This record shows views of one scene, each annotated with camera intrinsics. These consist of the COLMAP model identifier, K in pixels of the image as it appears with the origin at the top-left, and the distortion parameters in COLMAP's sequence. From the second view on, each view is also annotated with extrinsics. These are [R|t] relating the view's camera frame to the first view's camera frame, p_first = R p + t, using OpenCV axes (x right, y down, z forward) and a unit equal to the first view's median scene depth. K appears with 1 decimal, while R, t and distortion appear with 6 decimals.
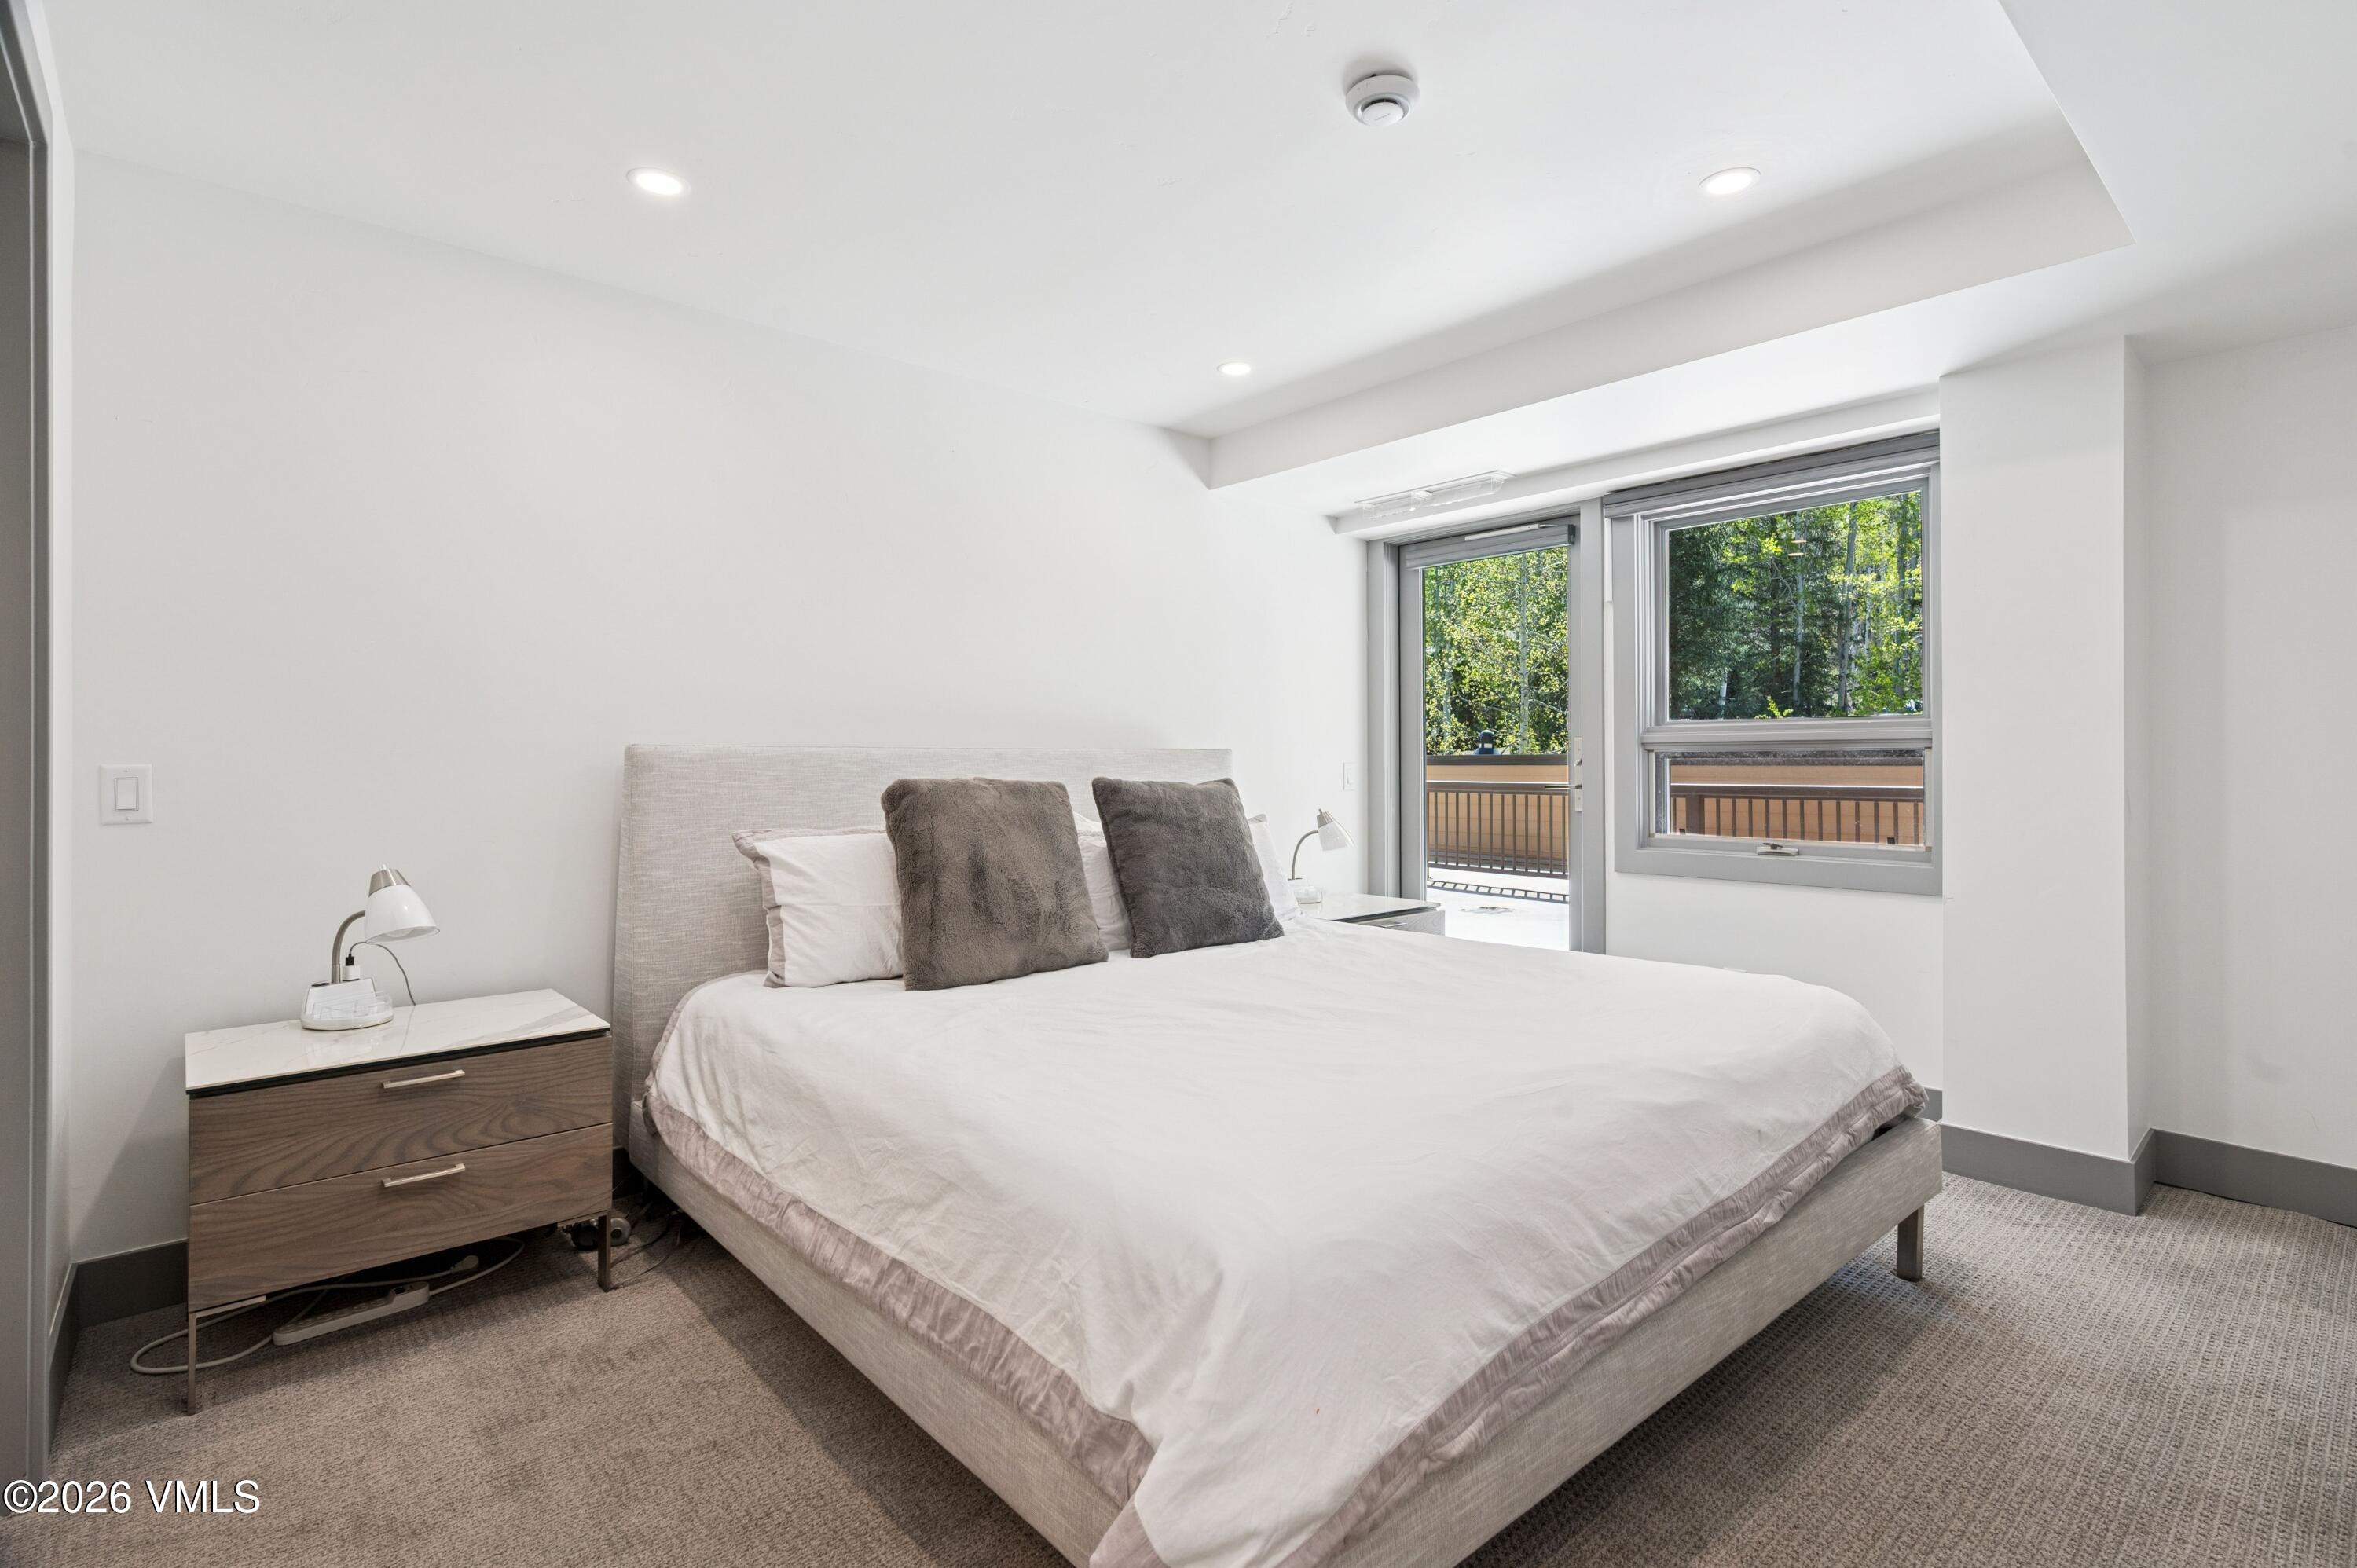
lens RADIAL K [[1106.3, 0, 1184.1], [0, 1106.3, 763.2], [0, 0, 1]] dist [-0.001951, -0.000236]
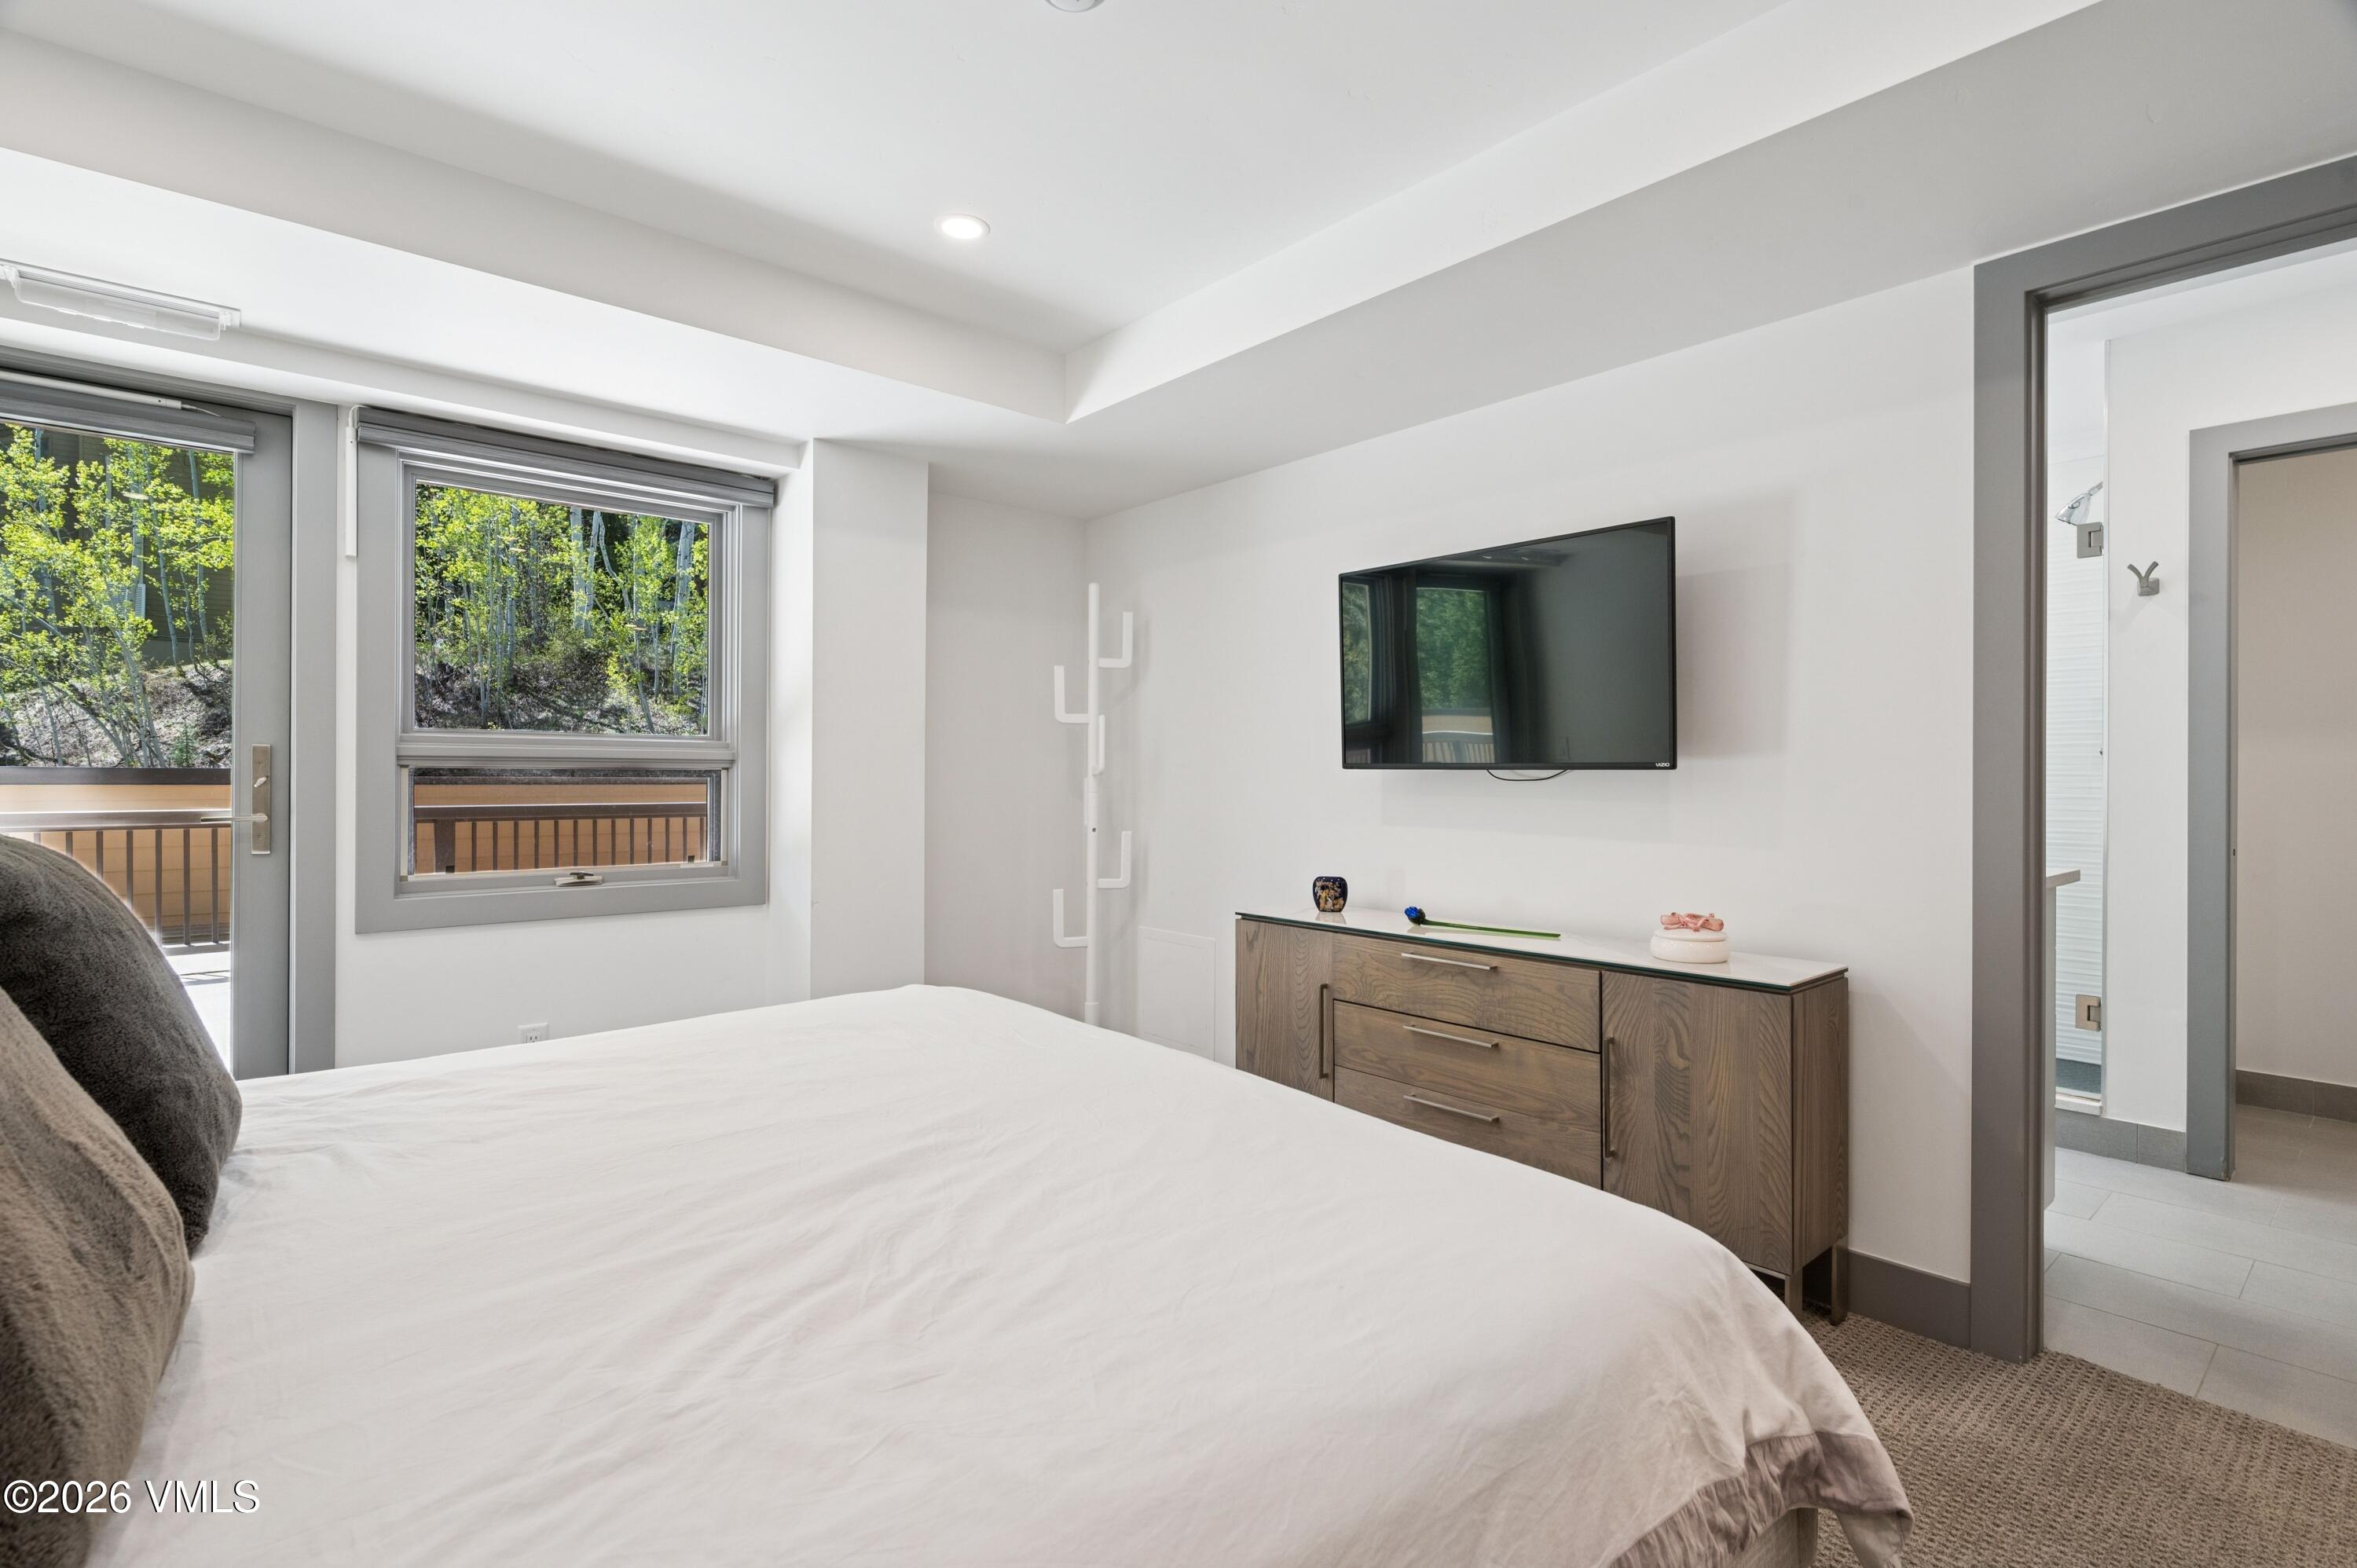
lens RADIAL K [[1106.3, 0, 1174.3], [0, 1106.3, 774.1], [0, 0, 1]] dist [-0.001951, -0.000236]
pose [[-0.020995, -0.005099, 0.999767, -0.364054], [0.002396, 0.999984, 0.005150, -0.009184], [-0.999777, 0.002503, -0.020982, 0.524105]]
